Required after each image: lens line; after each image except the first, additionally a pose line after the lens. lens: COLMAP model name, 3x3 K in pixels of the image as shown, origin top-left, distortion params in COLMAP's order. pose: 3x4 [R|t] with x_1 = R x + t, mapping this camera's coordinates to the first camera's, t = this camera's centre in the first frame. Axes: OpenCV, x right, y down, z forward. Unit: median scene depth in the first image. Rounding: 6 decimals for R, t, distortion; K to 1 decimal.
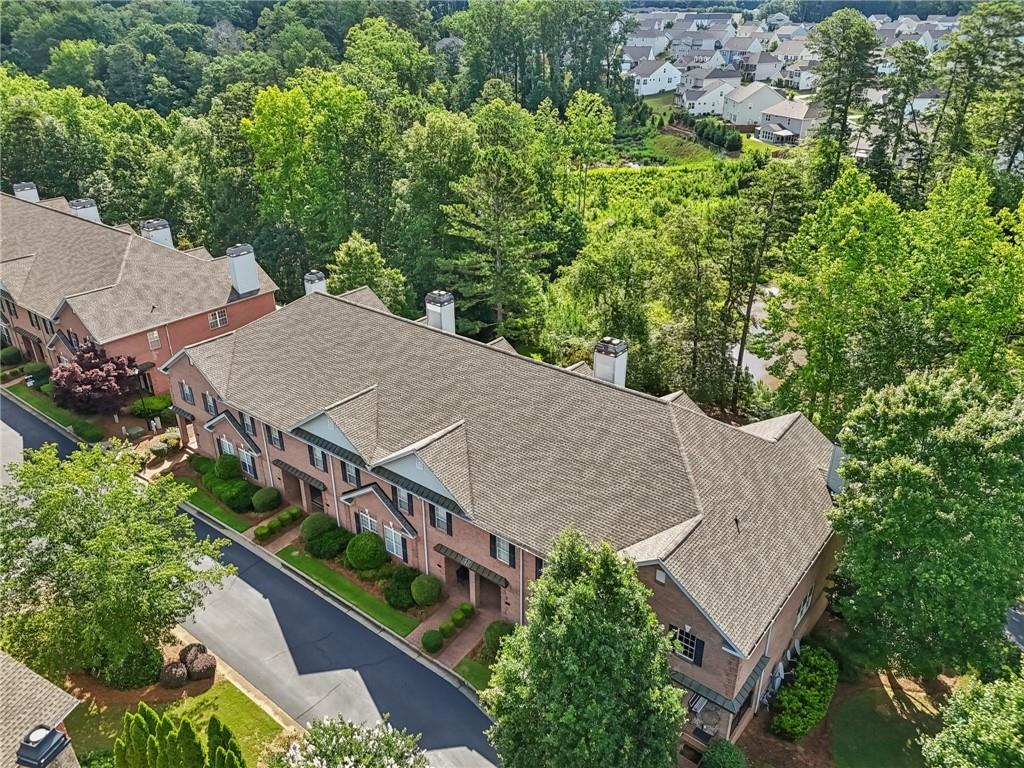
lens RADIAL K [[760.9, 0, 512.0], [0, 760.9, 384.0], [0, 0, 1]] dist [0.047014, -0.030179]
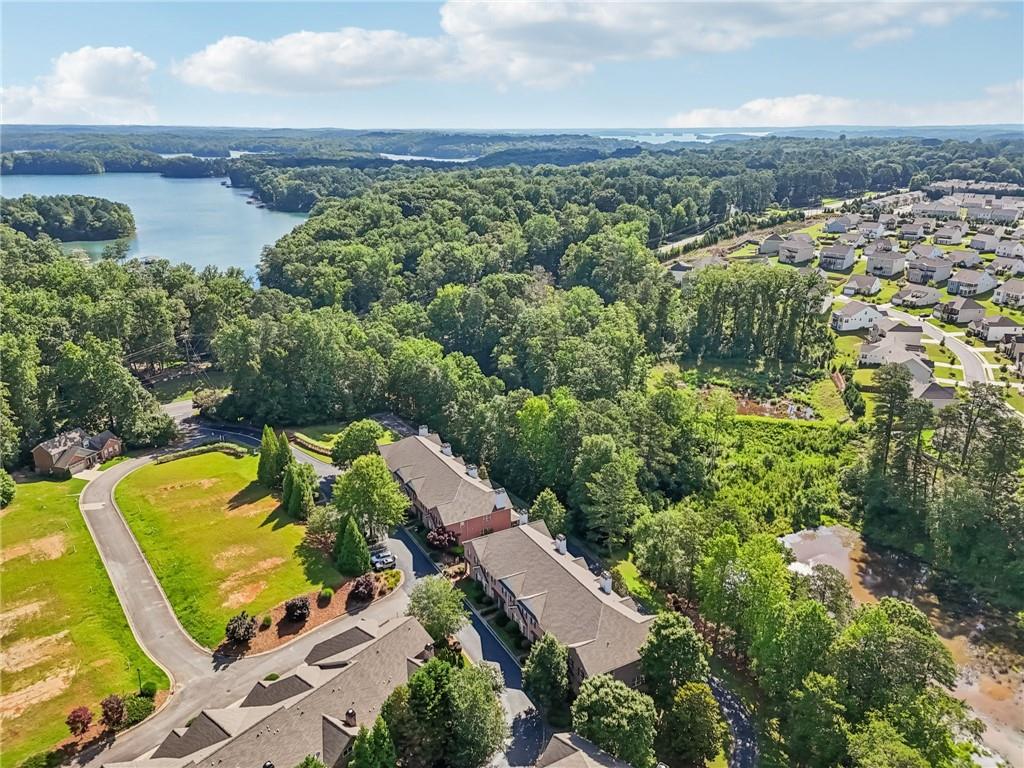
lens RADIAL K [[744.5, 0, 516.3], [0, 744.5, 392.2], [0, 0, 1]] dist [0.095576, -0.108661]
pose [[0.925045, 0.134668, -0.355185, 0.735714], [-0.176889, 0.980194, -0.089052, -0.421059], [0.336158, 0.145205, 0.930545, -1.851402]]
